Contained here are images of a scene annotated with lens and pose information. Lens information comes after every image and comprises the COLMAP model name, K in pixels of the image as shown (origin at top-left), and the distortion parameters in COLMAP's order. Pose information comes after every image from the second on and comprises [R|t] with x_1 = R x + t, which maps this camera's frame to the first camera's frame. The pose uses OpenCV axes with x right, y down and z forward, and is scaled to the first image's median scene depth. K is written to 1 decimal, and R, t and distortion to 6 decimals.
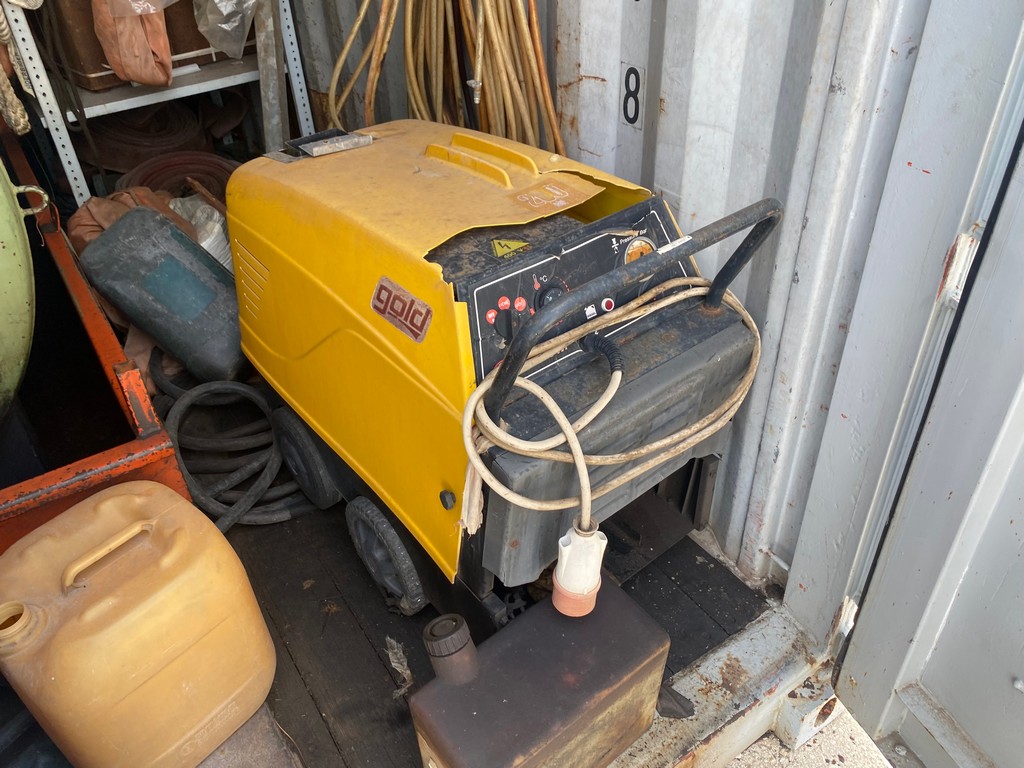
lens RADIAL K [[785.5, 0, 507.5], [0, 785.5, 376.7], [0, 0, 1]] dist [0.018451, -0.027992]
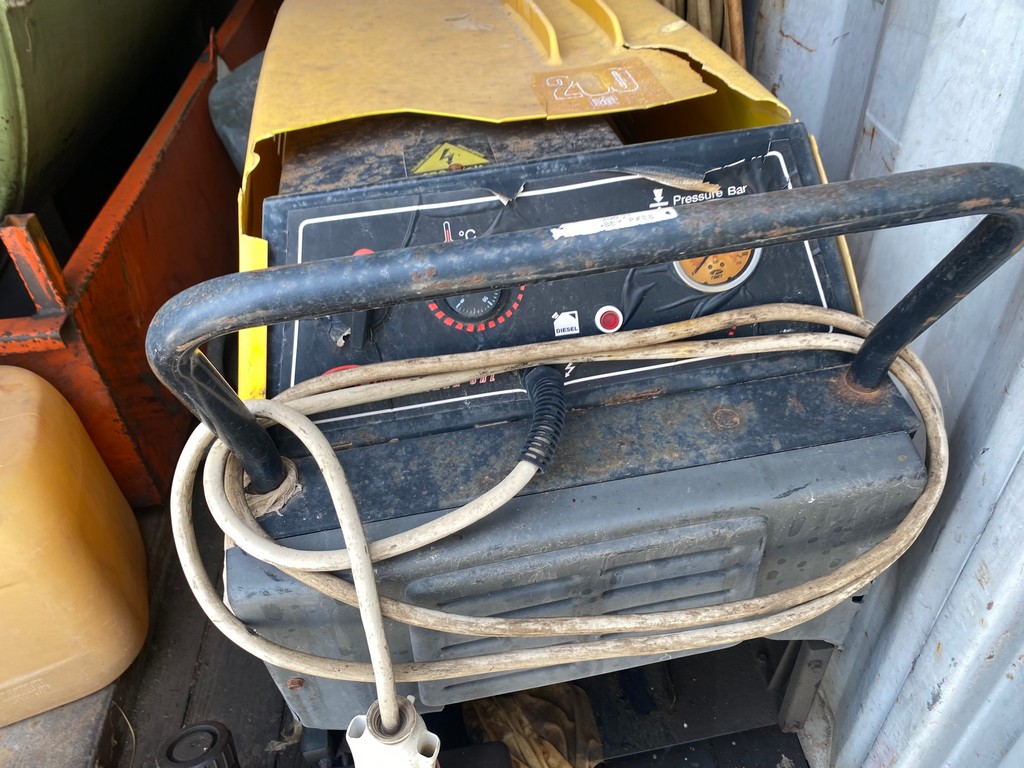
lens RADIAL K [[785.5, 0, 509.6], [0, 785.5, 378.8], [0, 0, 1]] dist [0.018451, -0.027992]
pose [[0.876114, 0.305831, -0.372681, 0.249575], [-0.268435, 0.951573, 0.149836, -0.104786], [0.400458, -0.031233, 0.915783, 0.479319]]
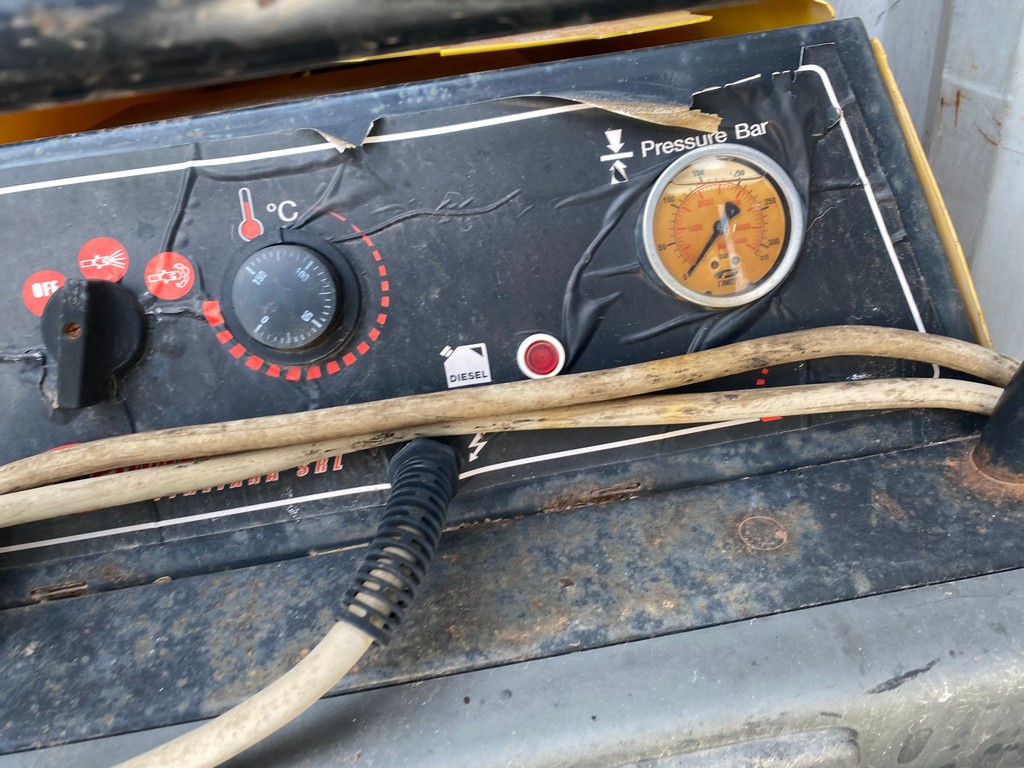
lens RADIAL K [[785.5, 0, 509.7], [0, 785.5, 377.8], [0, 0, 1]] dist [0.018451, -0.027992]
pose [[0.860868, 0.218002, -0.459762, 0.231605], [-0.248830, 0.968524, -0.006677, -0.073785], [0.443835, 0.120151, 0.888017, 0.688231]]
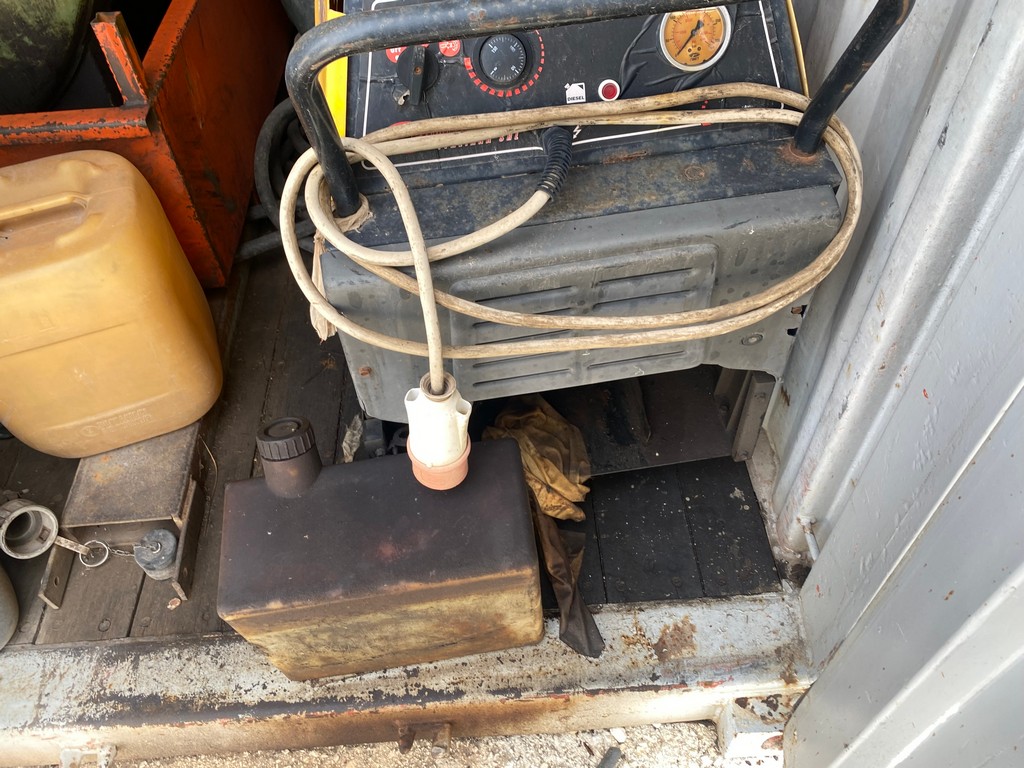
lens RADIAL K [[785.5, 0, 506.5], [0, 785.5, 375.9], [0, 0, 1]] dist [0.018451, -0.027992]
pose [[0.860527, 0.390146, -0.327536, 0.330650], [-0.291202, 0.904316, 0.312113, -0.053377], [0.417965, -0.173202, 0.891799, 0.326014]]
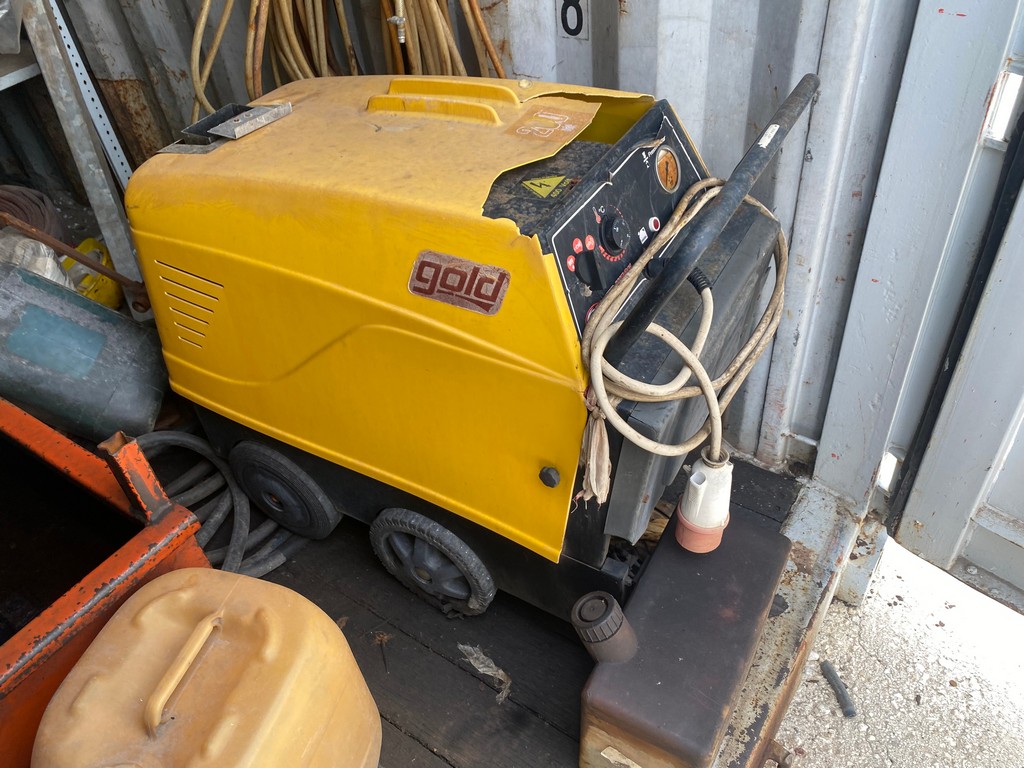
lens RADIAL K [[785.5, 0, 511.0], [0, 785.5, 377.6], [0, 0, 1]] dist [0.018451, -0.027992]
pose [[0.928783, -0.274314, 0.249227, -0.287474], [0.259305, 0.961418, 0.091854, -0.043291], [-0.264808, -0.020687, 0.964079, 0.132984]]
